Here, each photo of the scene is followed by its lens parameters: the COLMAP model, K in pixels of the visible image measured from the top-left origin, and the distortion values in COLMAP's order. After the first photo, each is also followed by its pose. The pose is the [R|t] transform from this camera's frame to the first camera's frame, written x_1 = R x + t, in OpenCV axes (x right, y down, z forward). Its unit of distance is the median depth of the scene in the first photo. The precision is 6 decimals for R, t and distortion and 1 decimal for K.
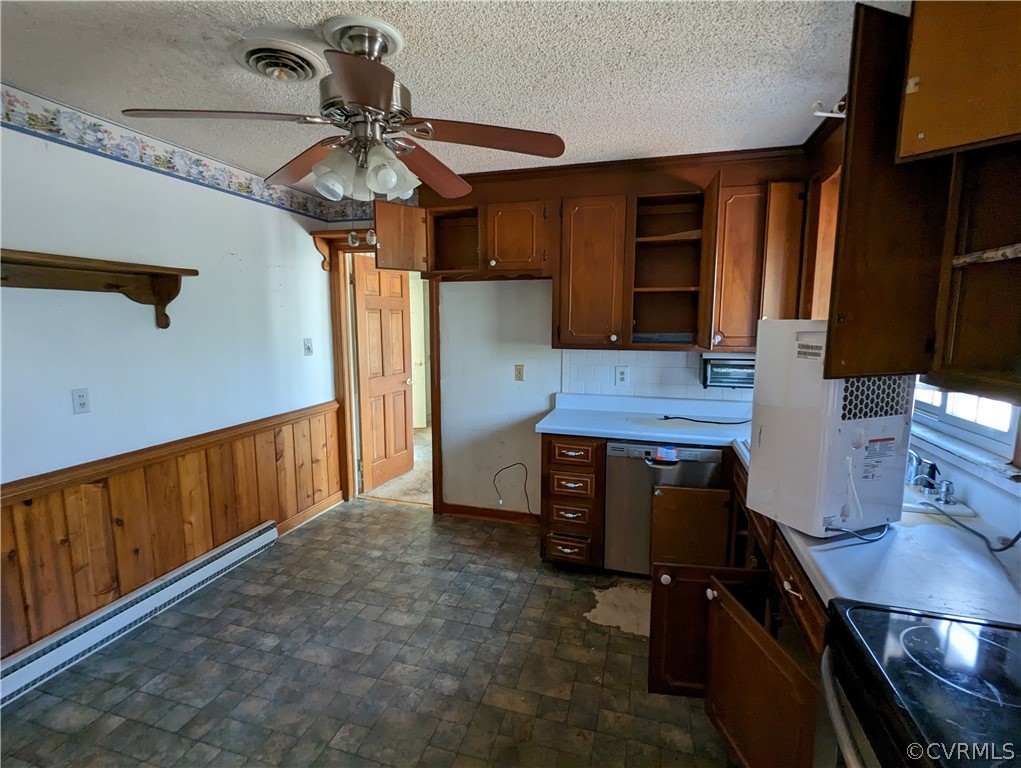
lens RADIAL K [[487.8, 0, 510.2], [0, 487.8, 381.5], [0, 0, 1]] dist [0.004327, -0.000773]
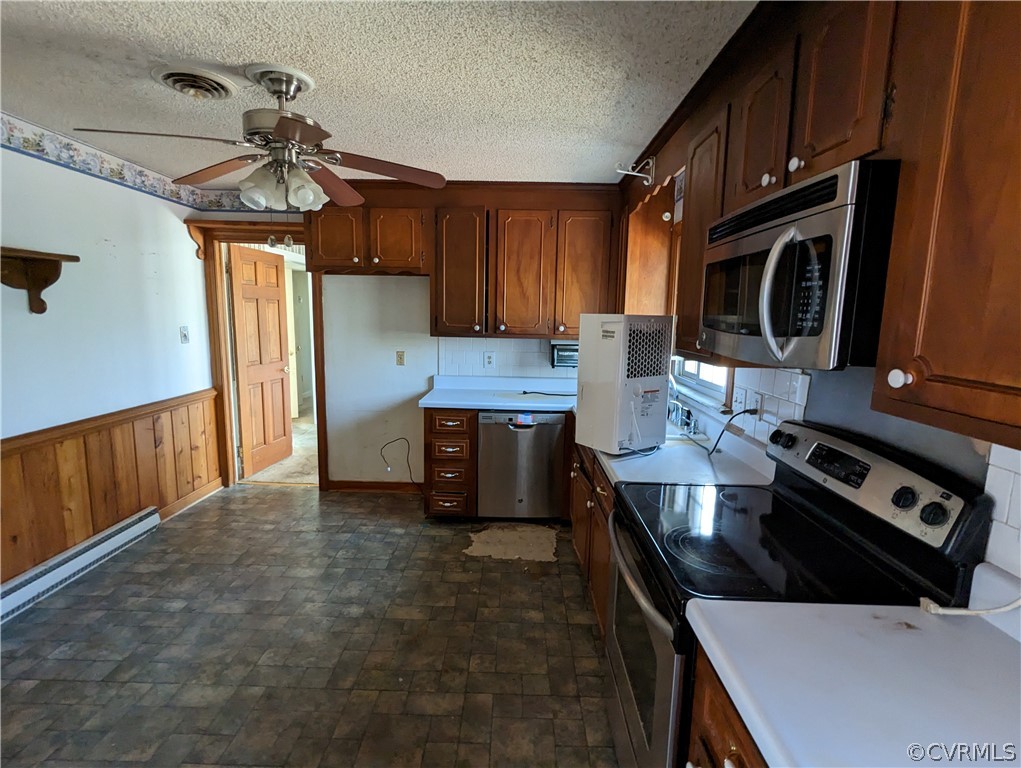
lens RADIAL K [[487.8, 0, 509.4], [0, 487.8, 380.6], [0, 0, 1]] dist [0.004327, -0.000773]
pose [[0.963581, -0.020494, 0.266631, -0.053255], [0.017220, 0.999745, 0.014612, 0.028579], [-0.266862, -0.009488, 0.963688, -0.207459]]
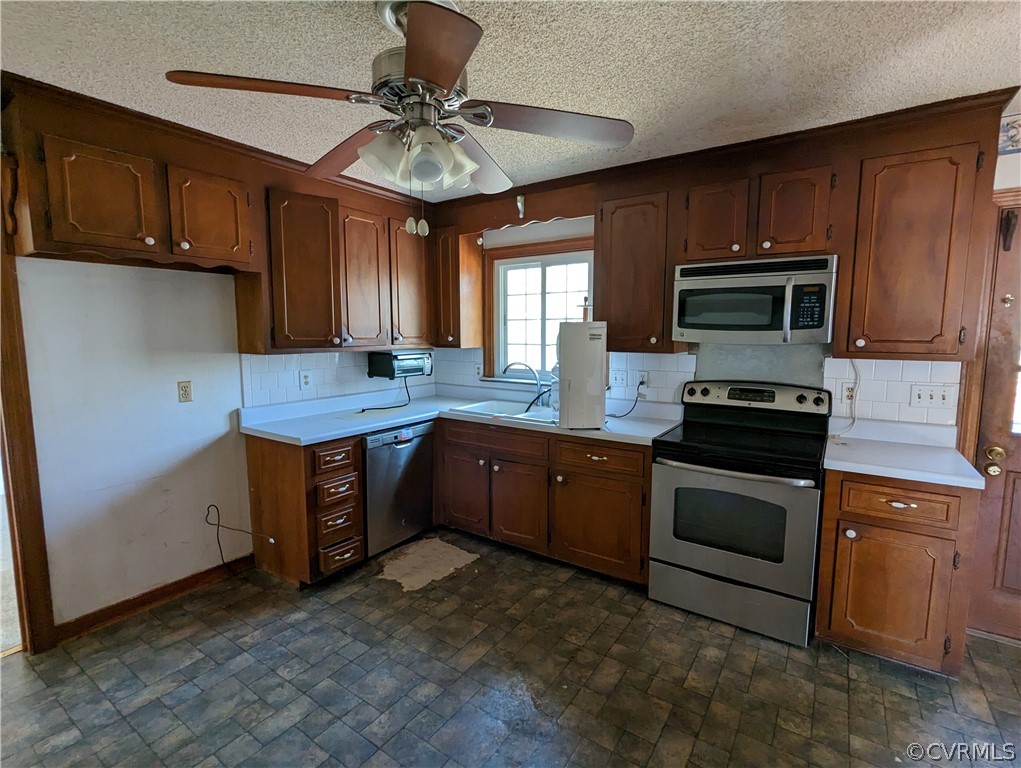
lens RADIAL K [[487.8, 0, 509.5], [0, 487.8, 380.1], [0, 0, 1]] dist [0.004327, -0.000773]
pose [[0.308125, -0.100168, 0.946058, -0.728004], [0.122719, 0.990318, 0.064886, -0.030954], [-0.943398, 0.096106, 0.317434, 0.365850]]
